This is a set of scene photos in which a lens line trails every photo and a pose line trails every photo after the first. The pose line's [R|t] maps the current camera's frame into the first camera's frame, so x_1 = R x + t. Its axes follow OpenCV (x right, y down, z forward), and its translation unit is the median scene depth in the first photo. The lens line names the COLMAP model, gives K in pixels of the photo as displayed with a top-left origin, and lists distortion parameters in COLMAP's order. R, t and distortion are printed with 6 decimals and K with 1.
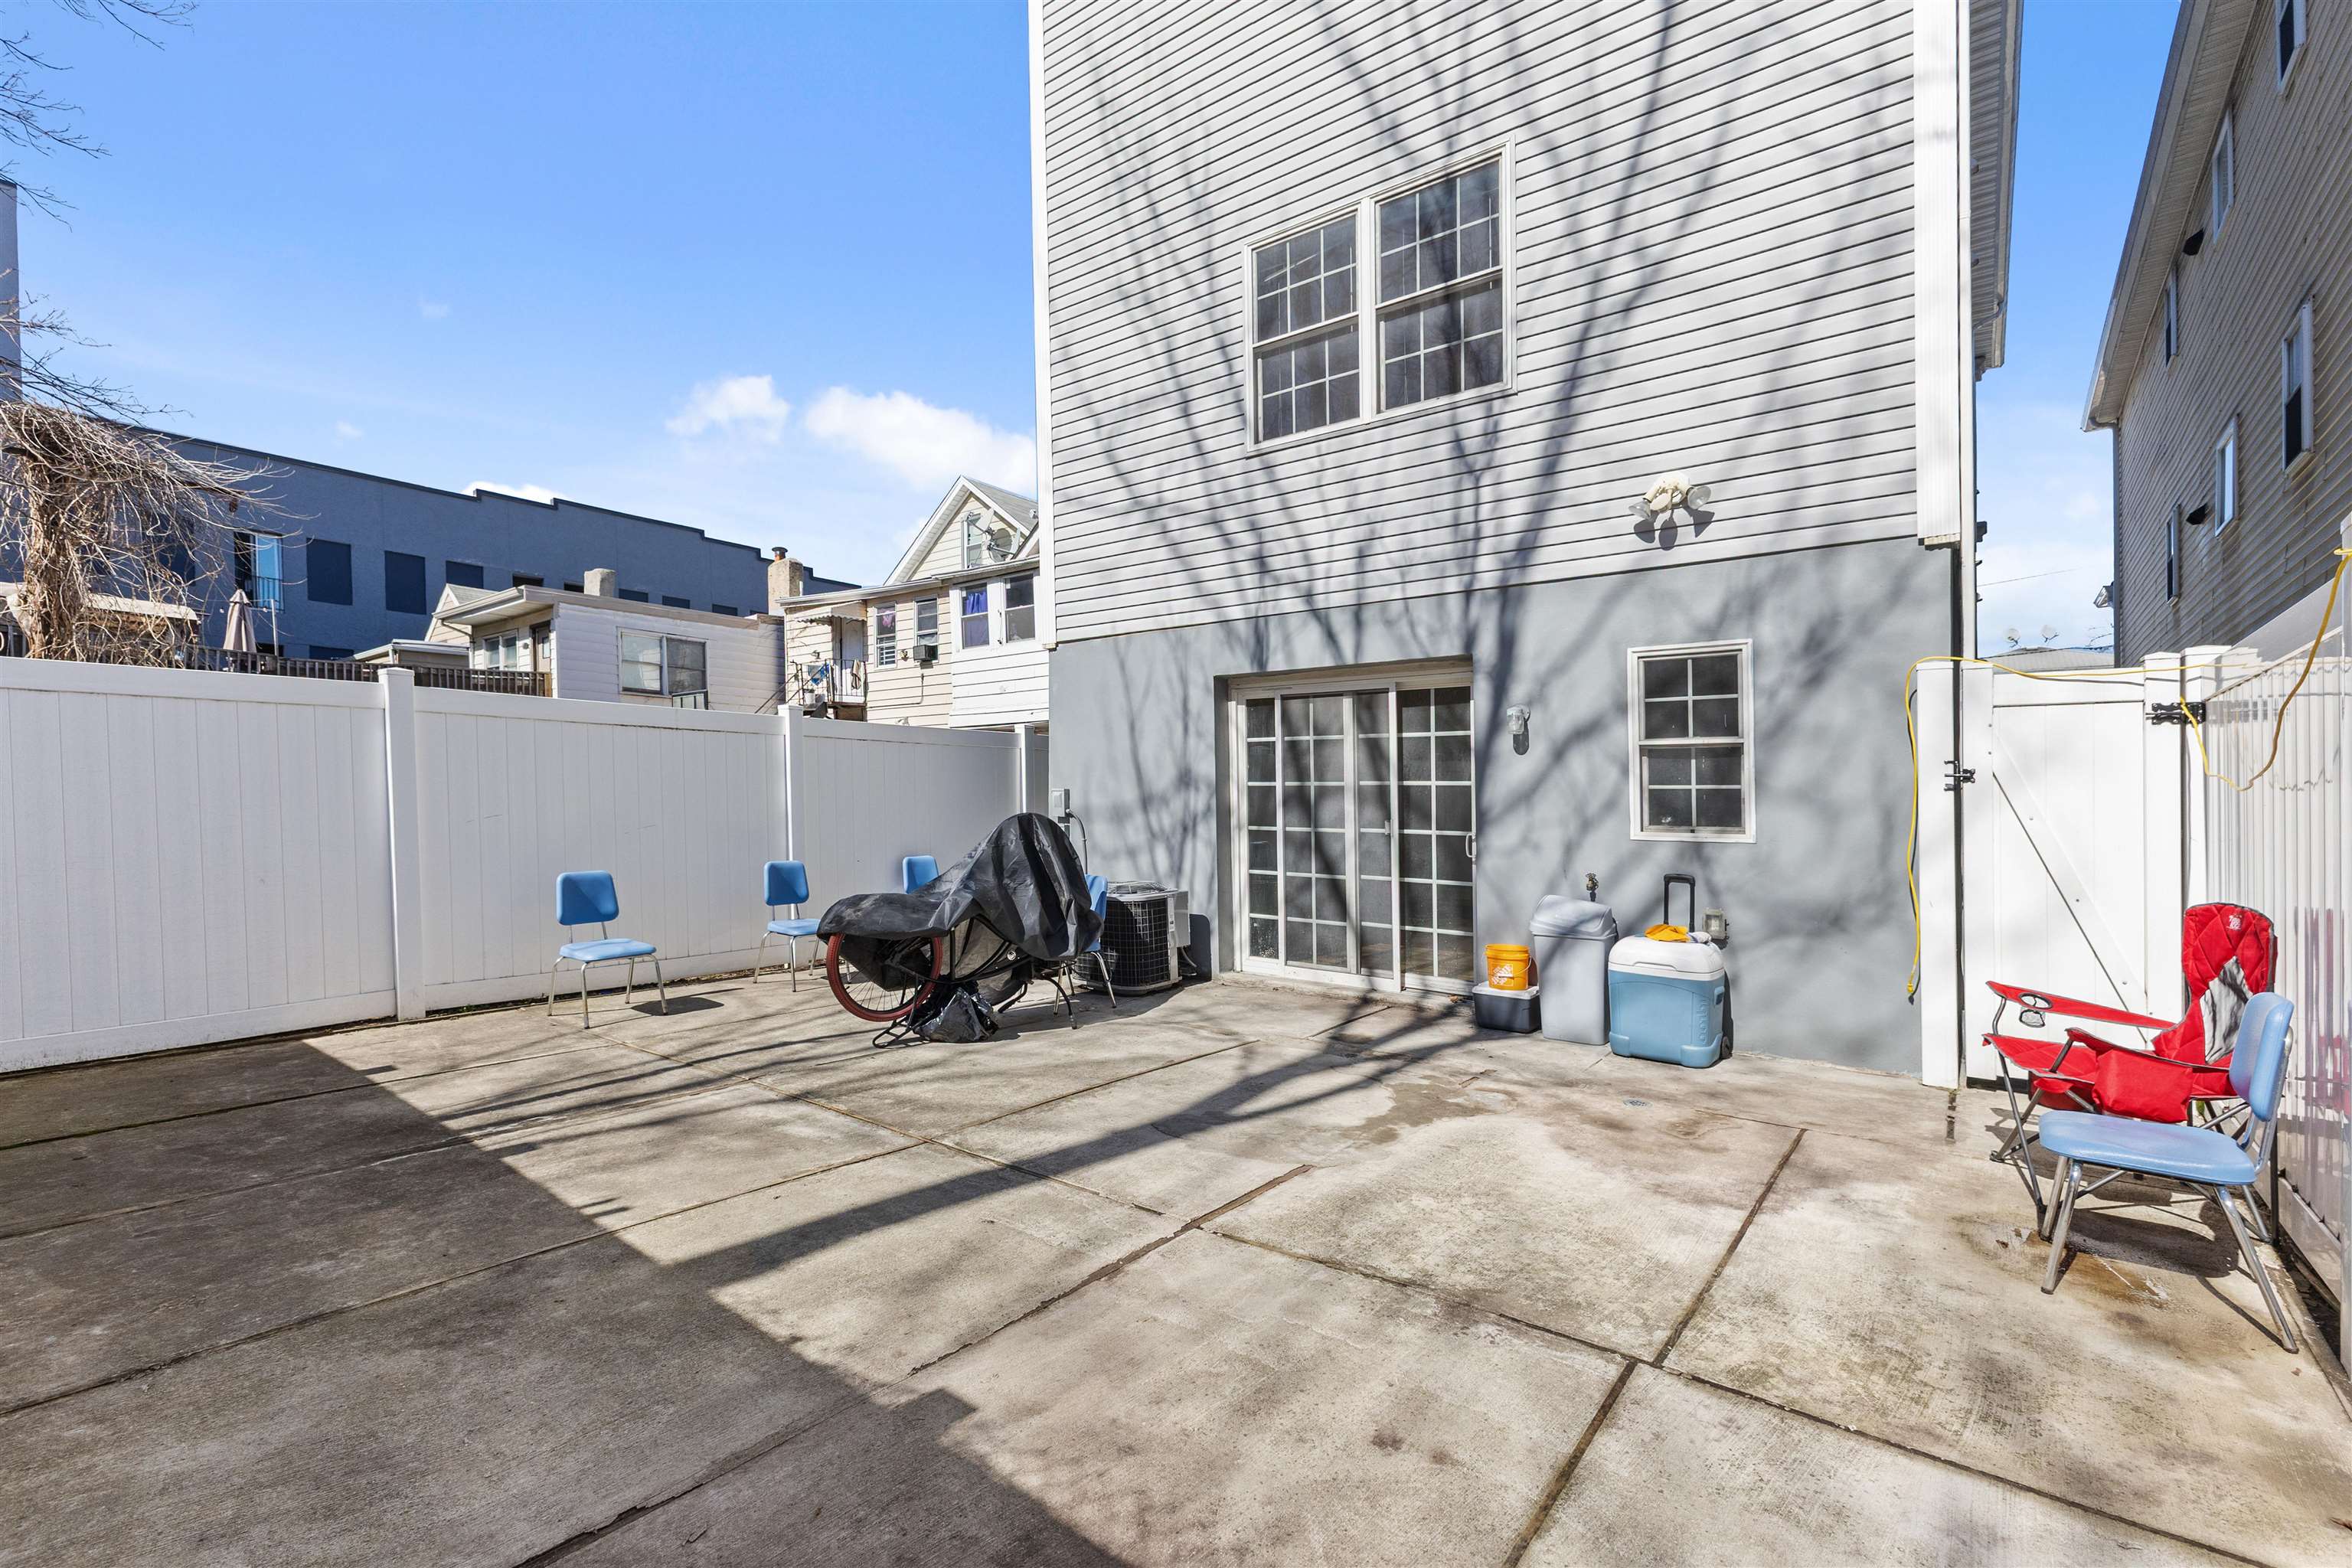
lens RADIAL K [[1022.1, 0, 1170.4], [0, 1022.1, 782.3], [0, 0, 1]] dist [0.006653, -0.000823]
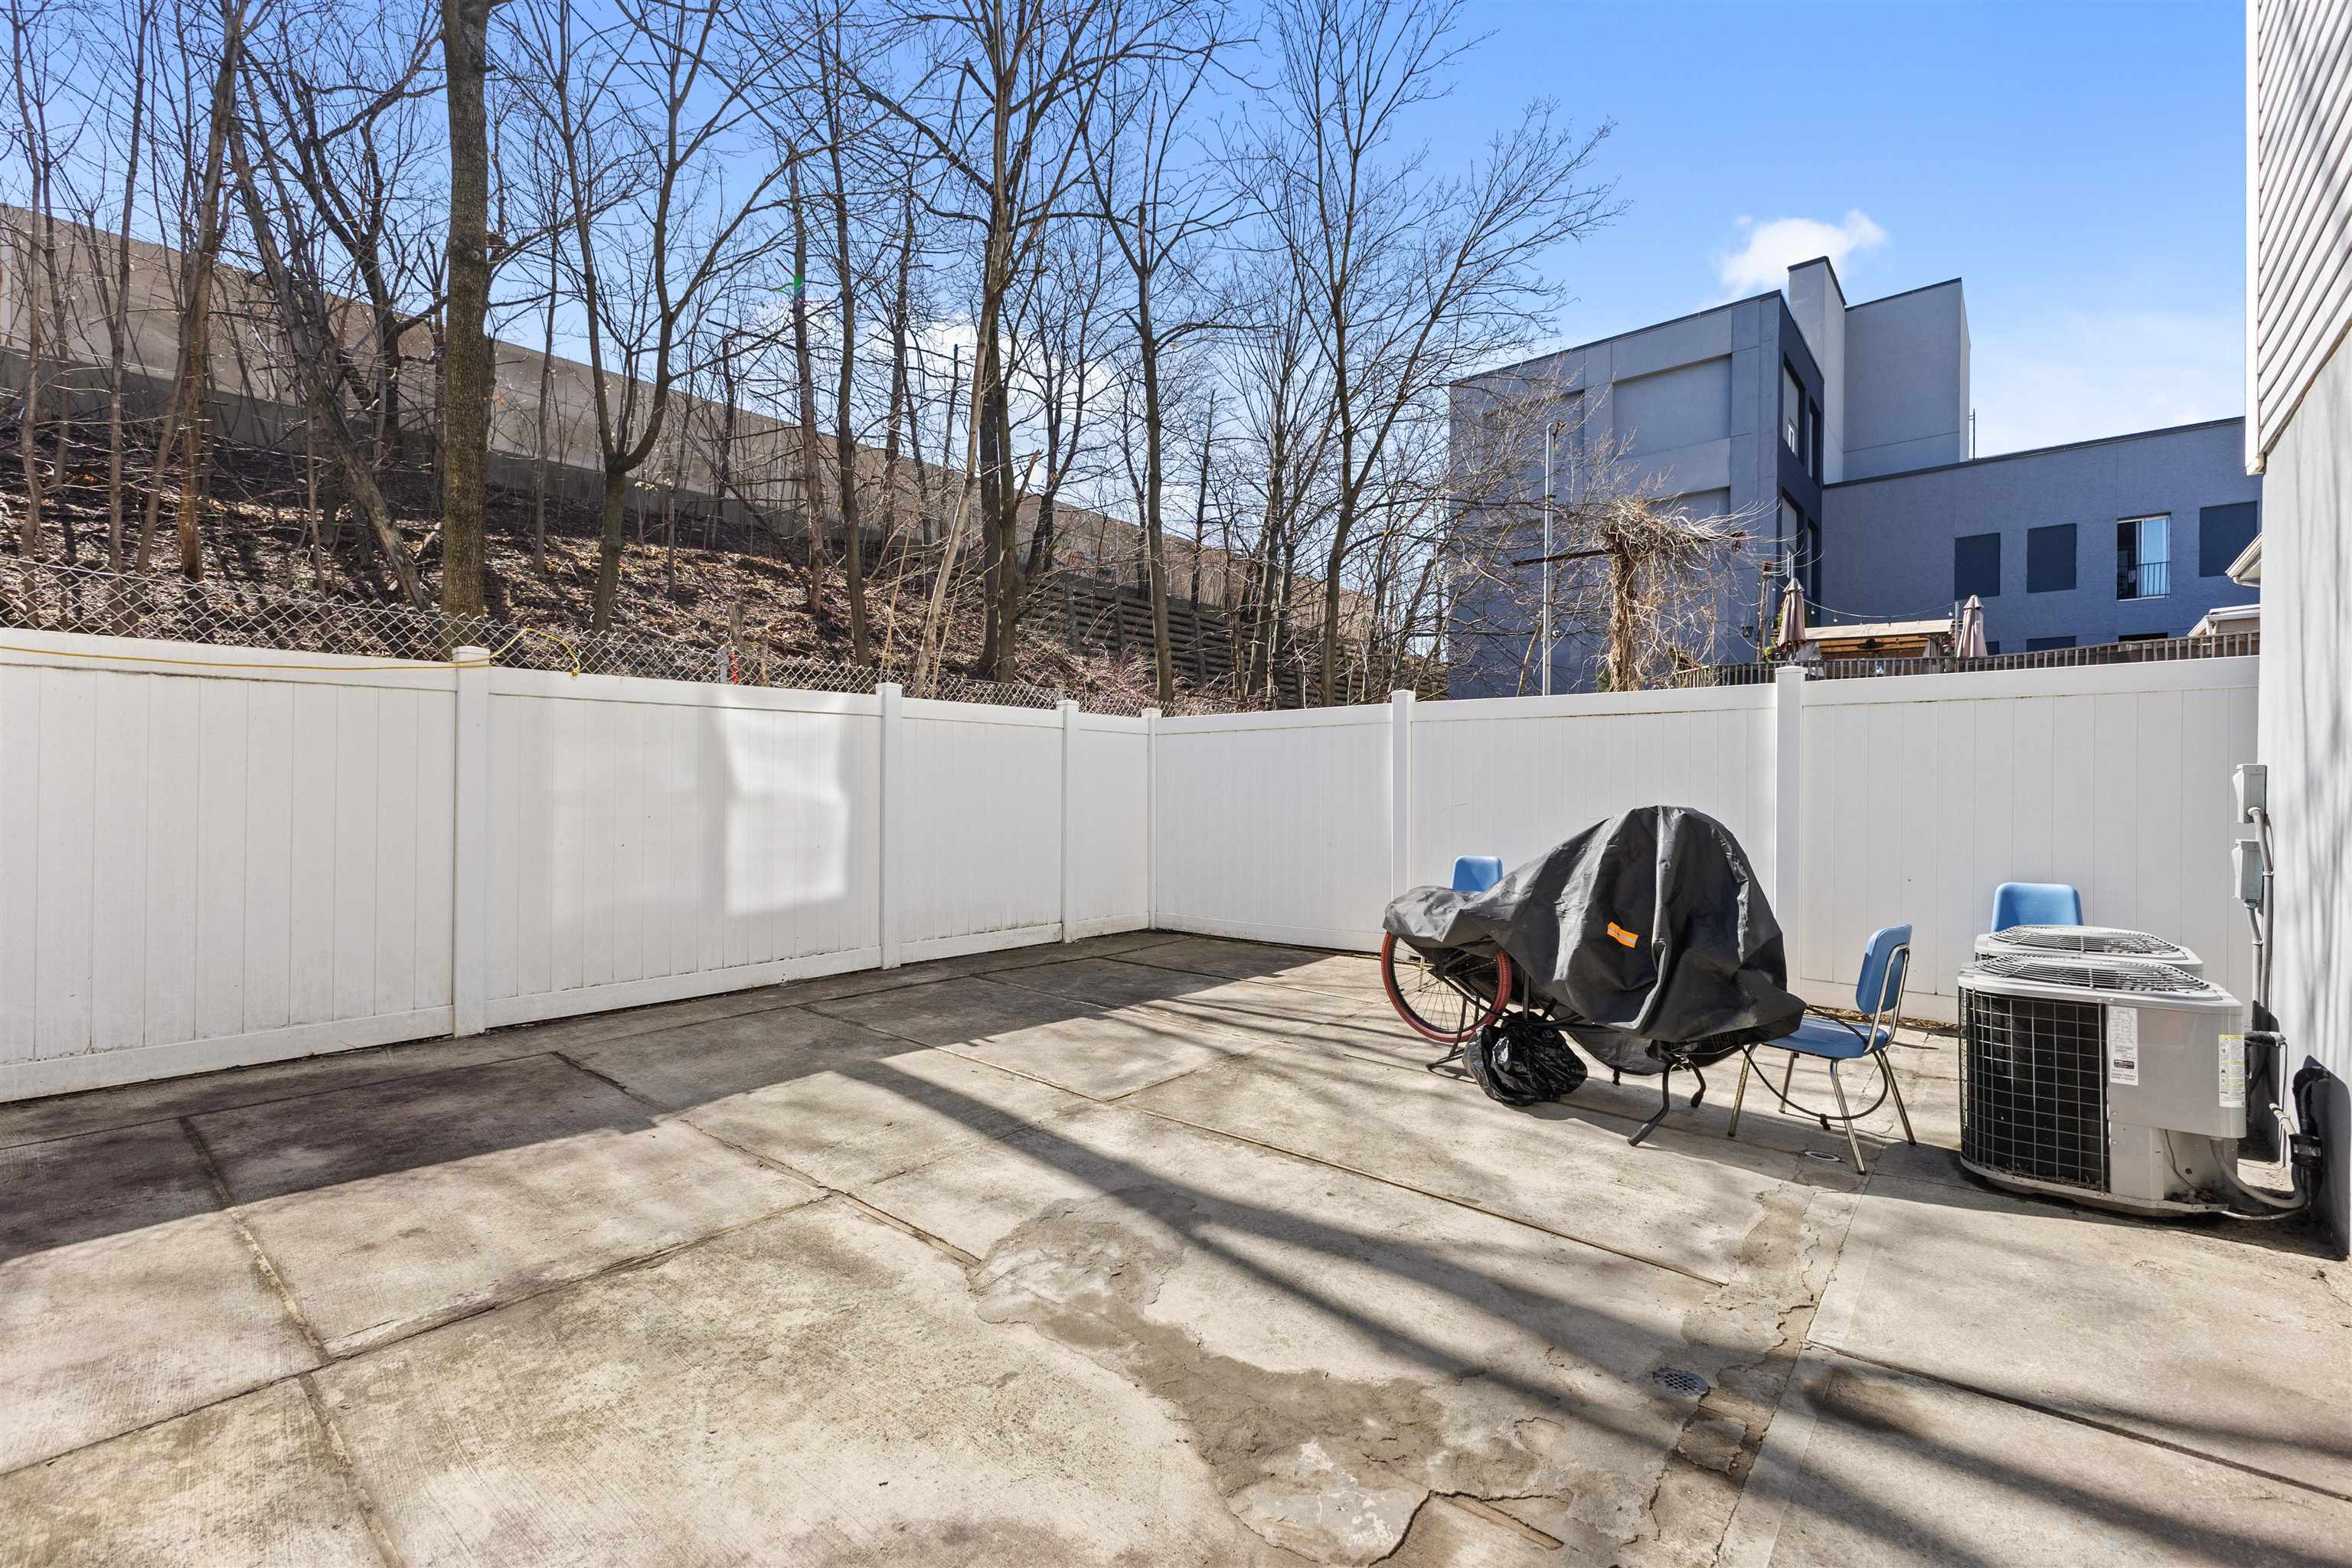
lens RADIAL K [[1022.1, 0, 1170.4], [0, 1022.1, 782.3], [0, 0, 1]] dist [0.006653, -0.000823]
pose [[-0.044539, -0.018304, -0.998840, 0.743640], [0.018838, 0.999639, -0.019159, 0.032711], [0.998830, -0.019670, -0.044178, 0.989402]]
